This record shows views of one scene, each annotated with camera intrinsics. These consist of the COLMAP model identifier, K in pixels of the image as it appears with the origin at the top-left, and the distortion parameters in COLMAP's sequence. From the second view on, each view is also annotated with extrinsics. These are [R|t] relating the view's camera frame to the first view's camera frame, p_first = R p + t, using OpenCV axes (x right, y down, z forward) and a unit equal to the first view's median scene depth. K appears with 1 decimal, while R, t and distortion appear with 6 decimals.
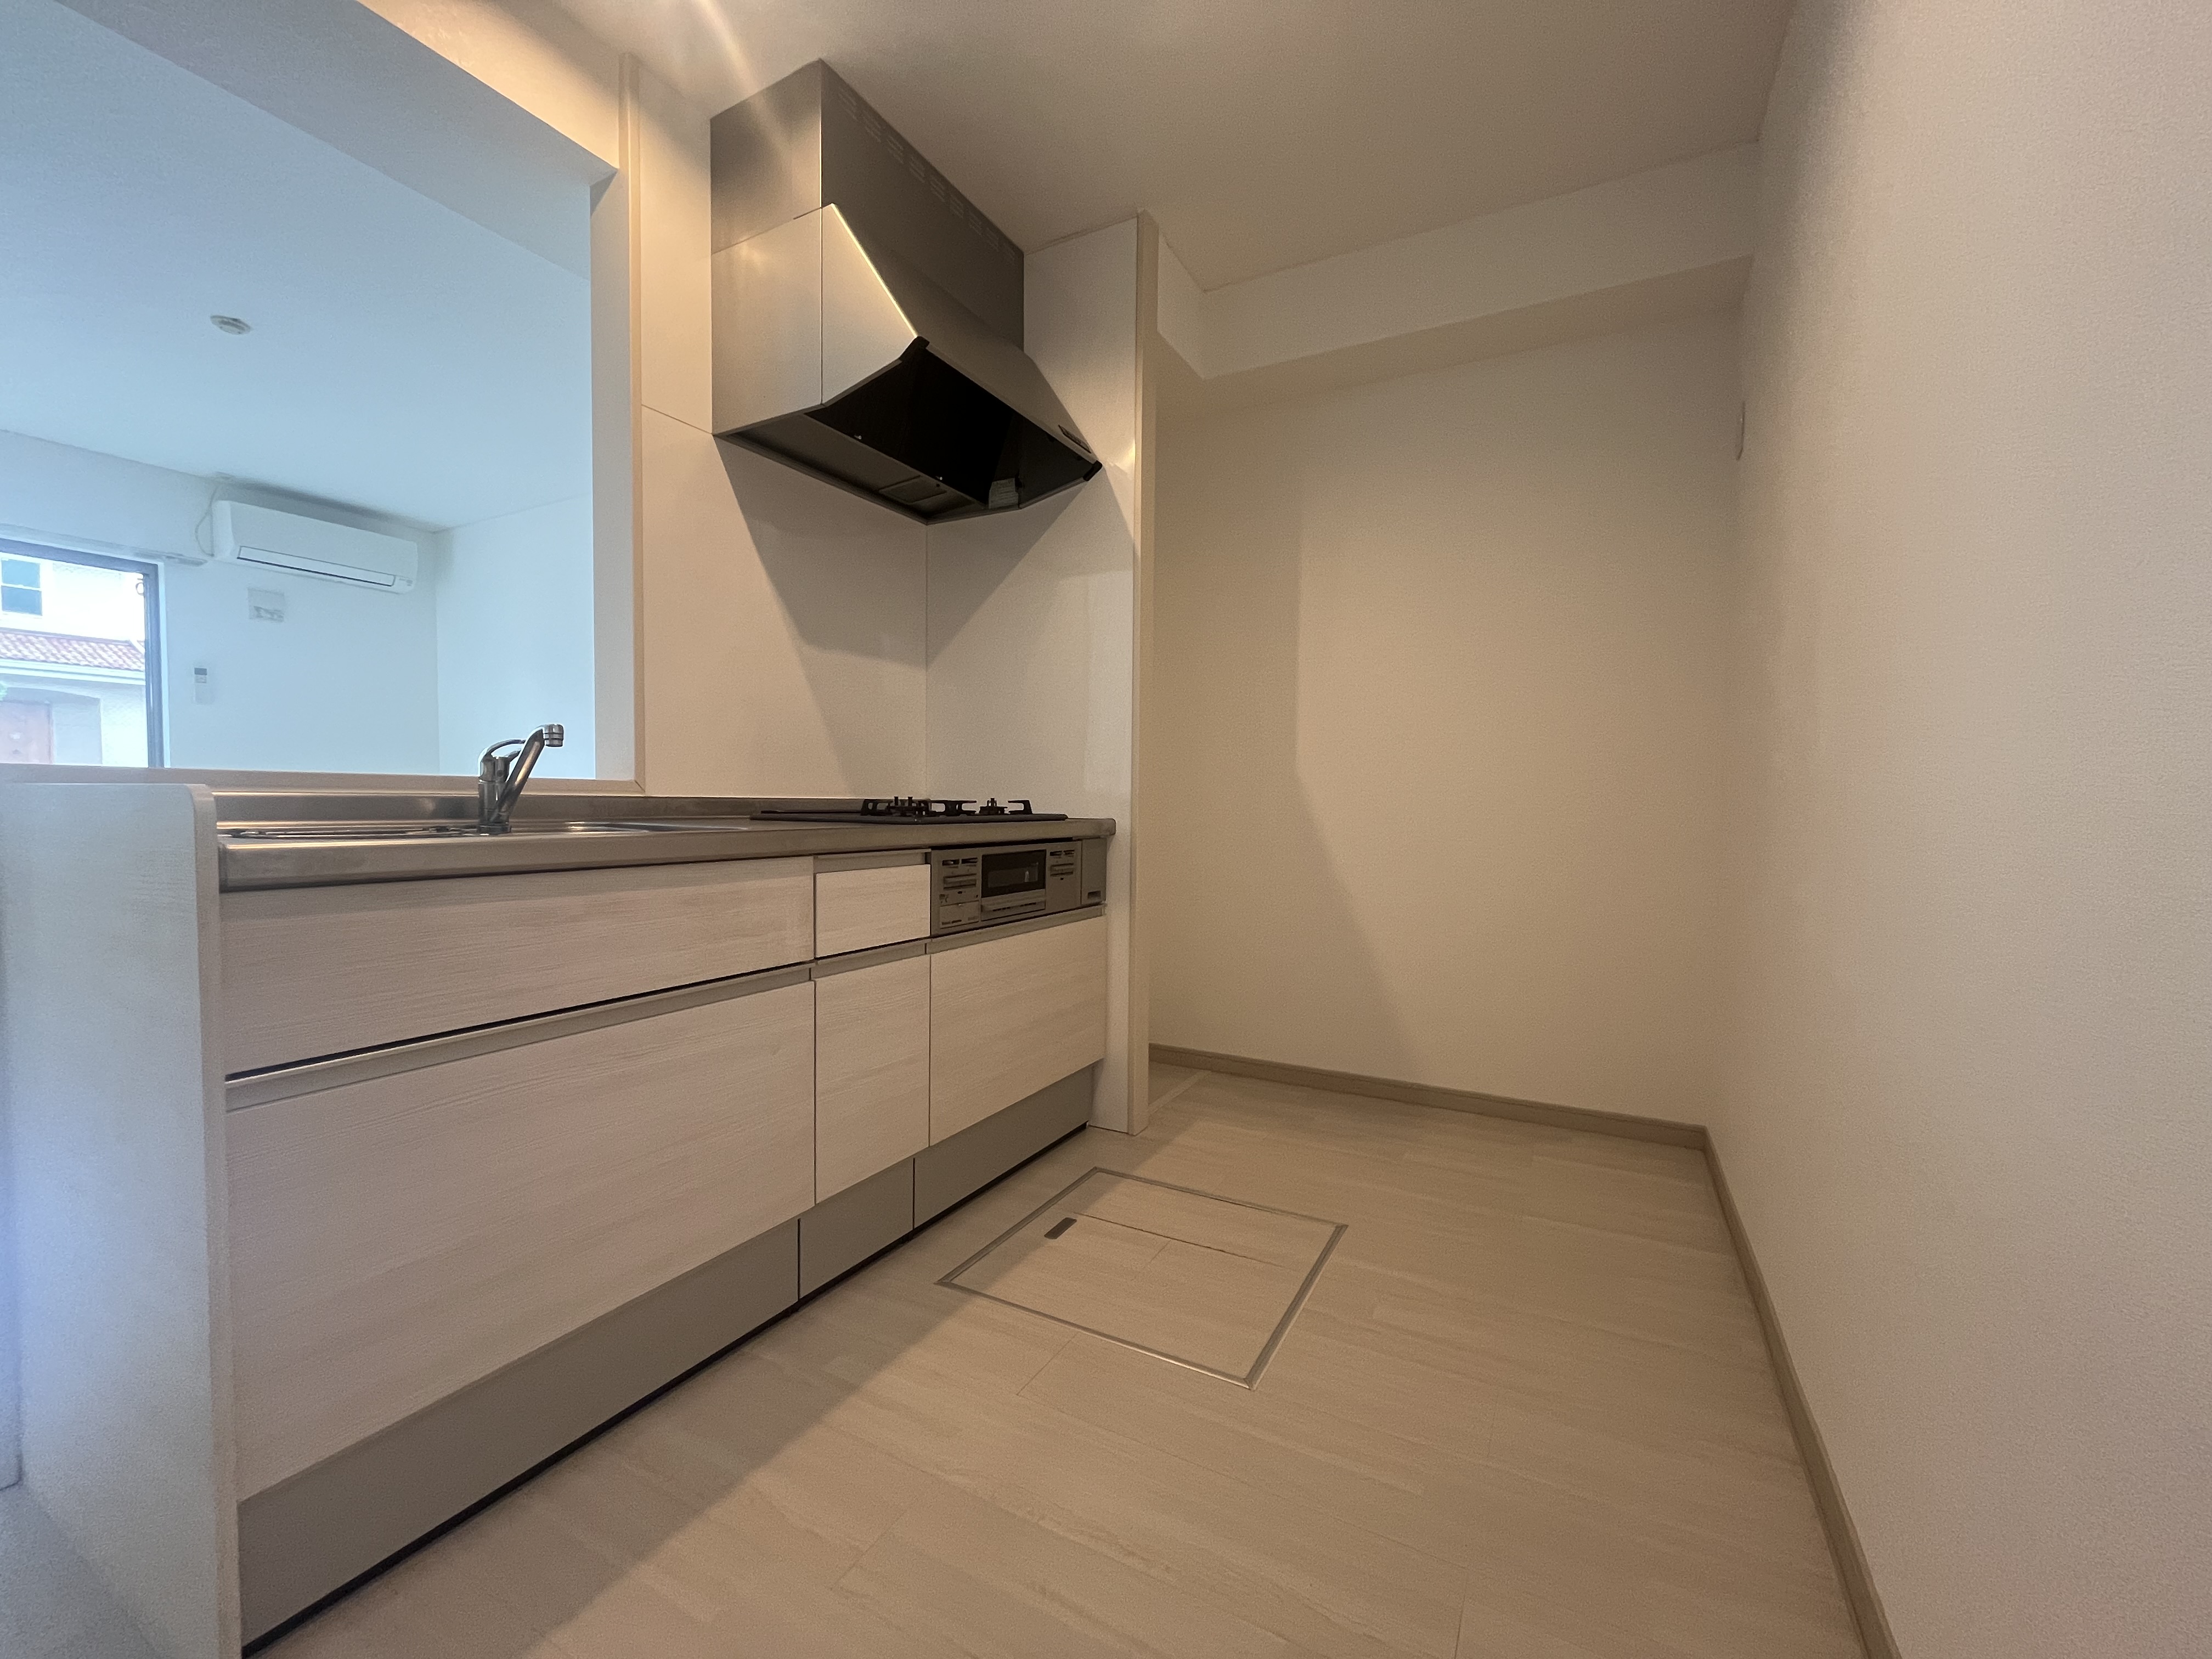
lens RADIAL K [[900.3, 0, 1101.7], [0, 900.3, 844.1], [0, 0, 1]] dist [0.000447, -0.000378]
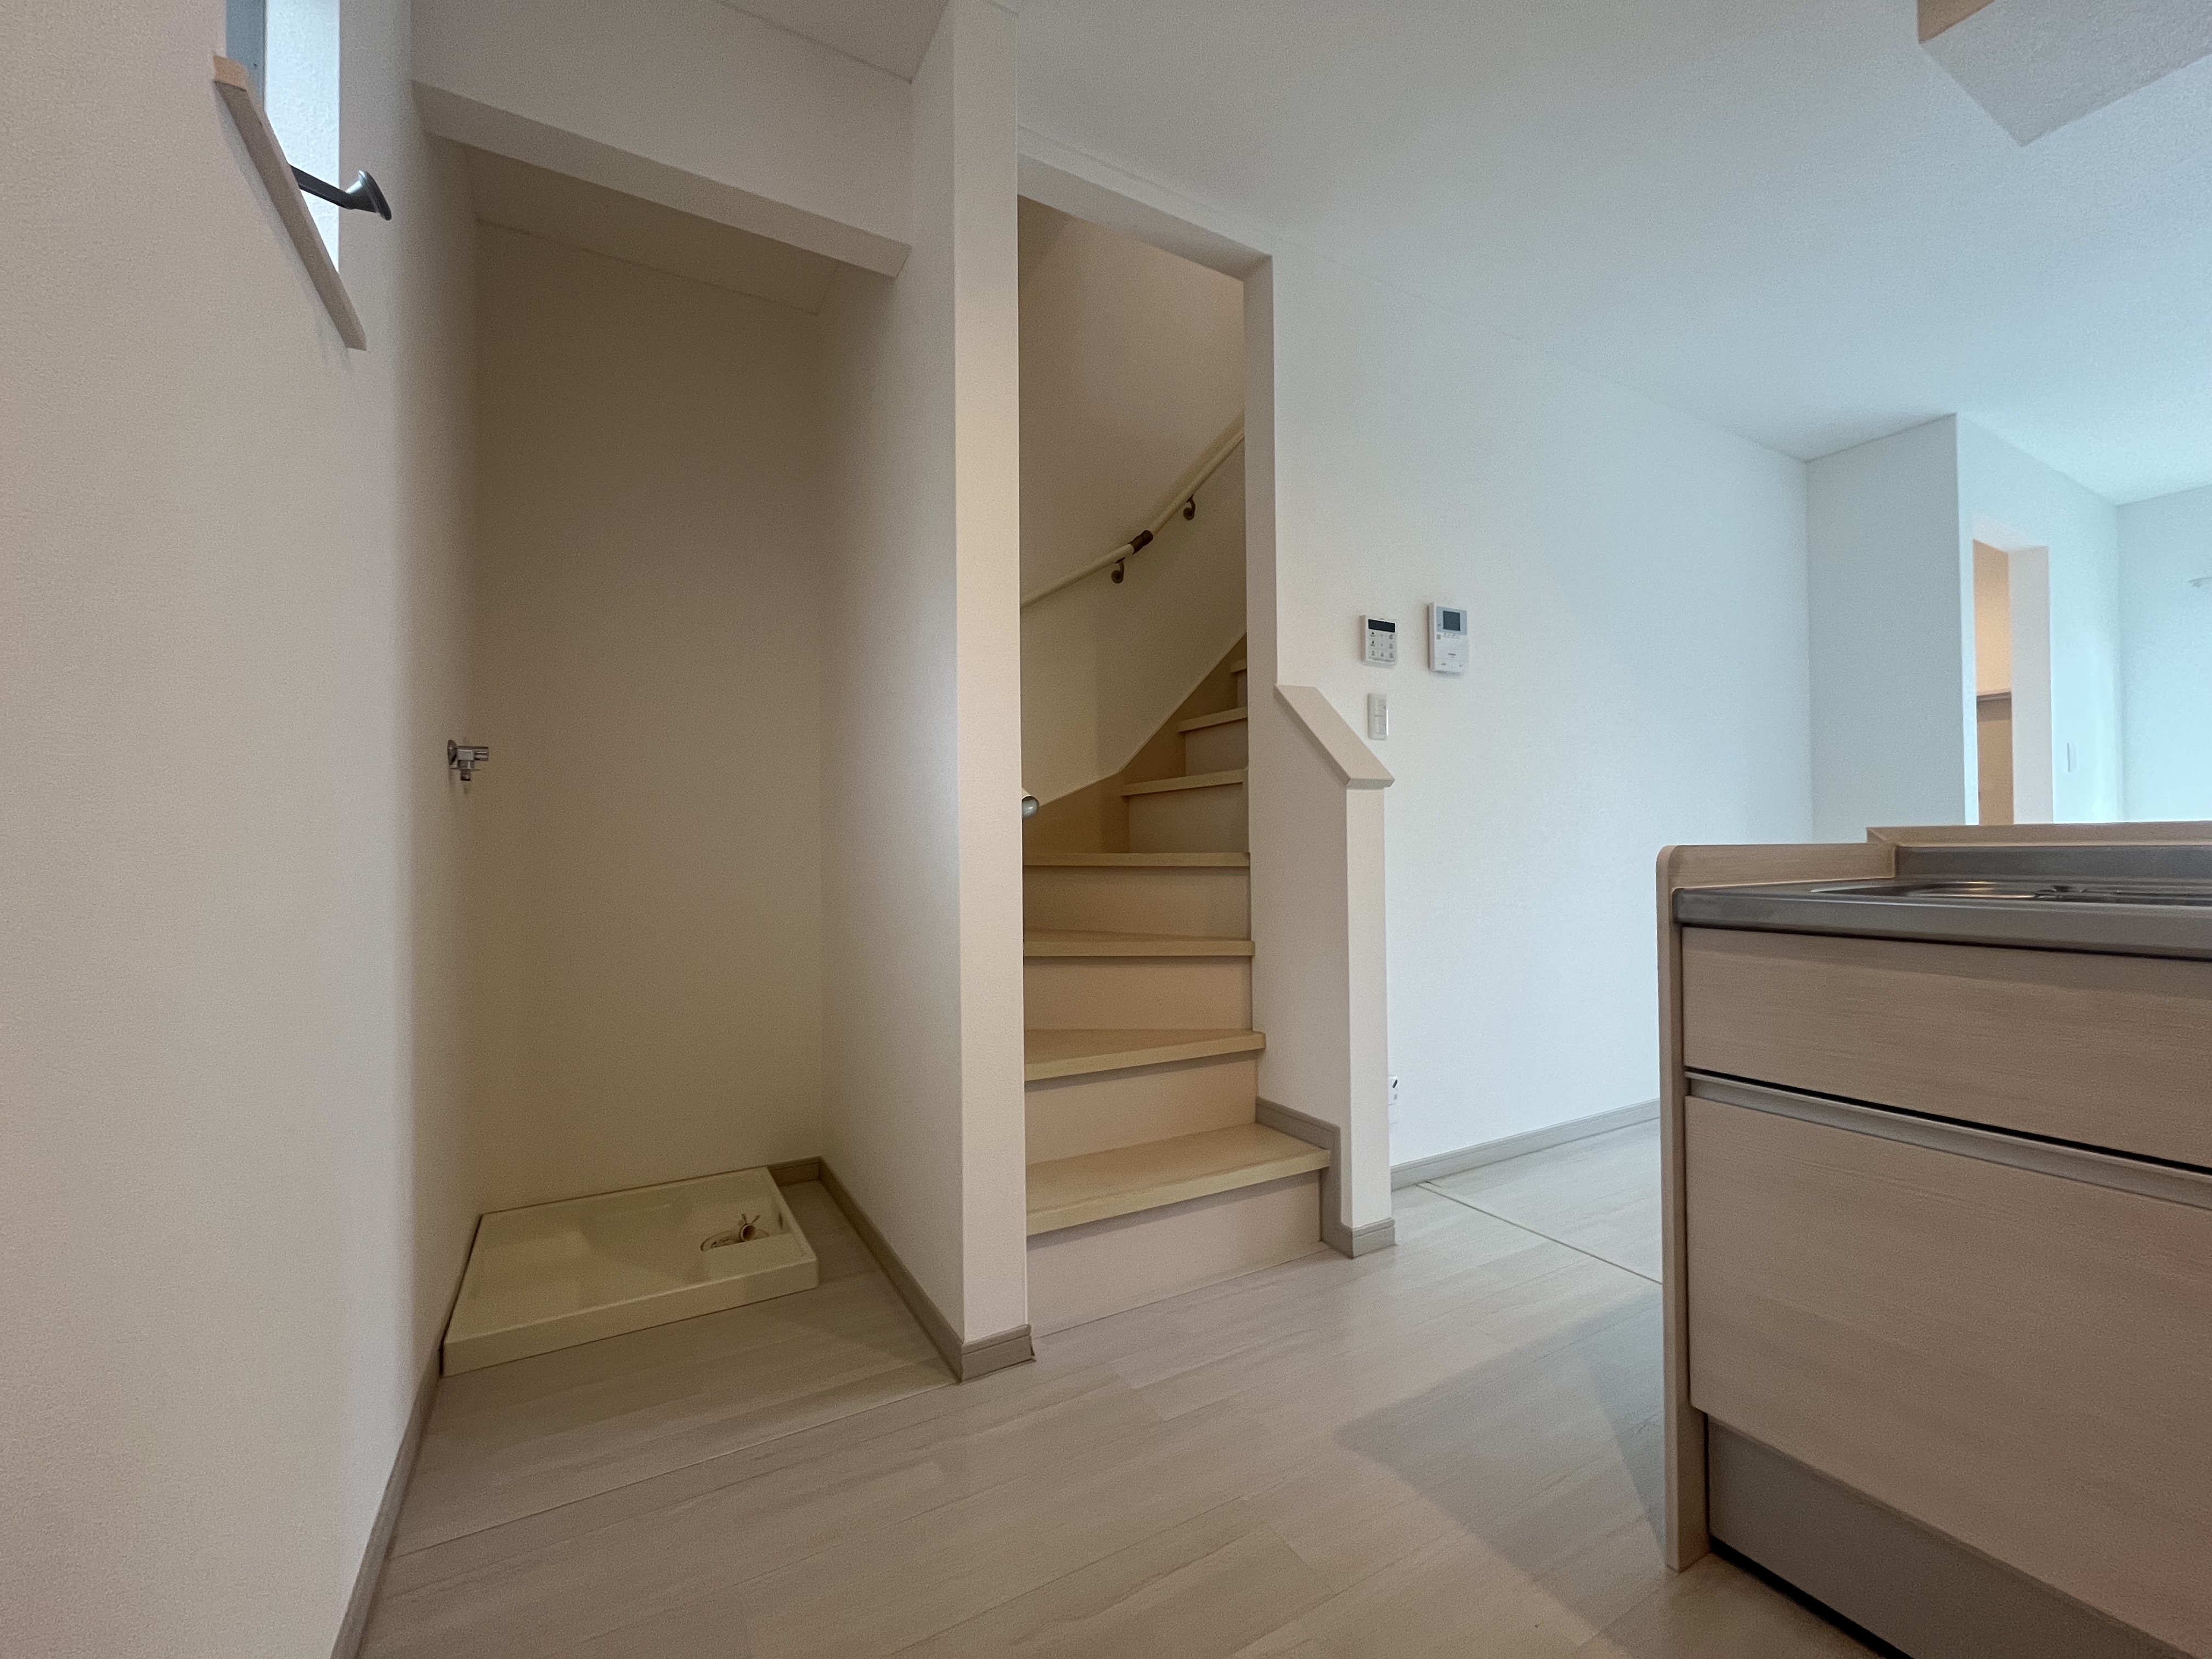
lens RADIAL K [[900.3, 0, 1101.7], [0, 900.3, 844.1], [0, 0, 1]] dist [0.000447, -0.000378]
pose [[-0.529939, -0.017001, -0.847866, 0.423994], [-0.039289, 0.999218, 0.004522, -0.028158], [0.847125, 0.035708, -0.530192, 0.730607]]
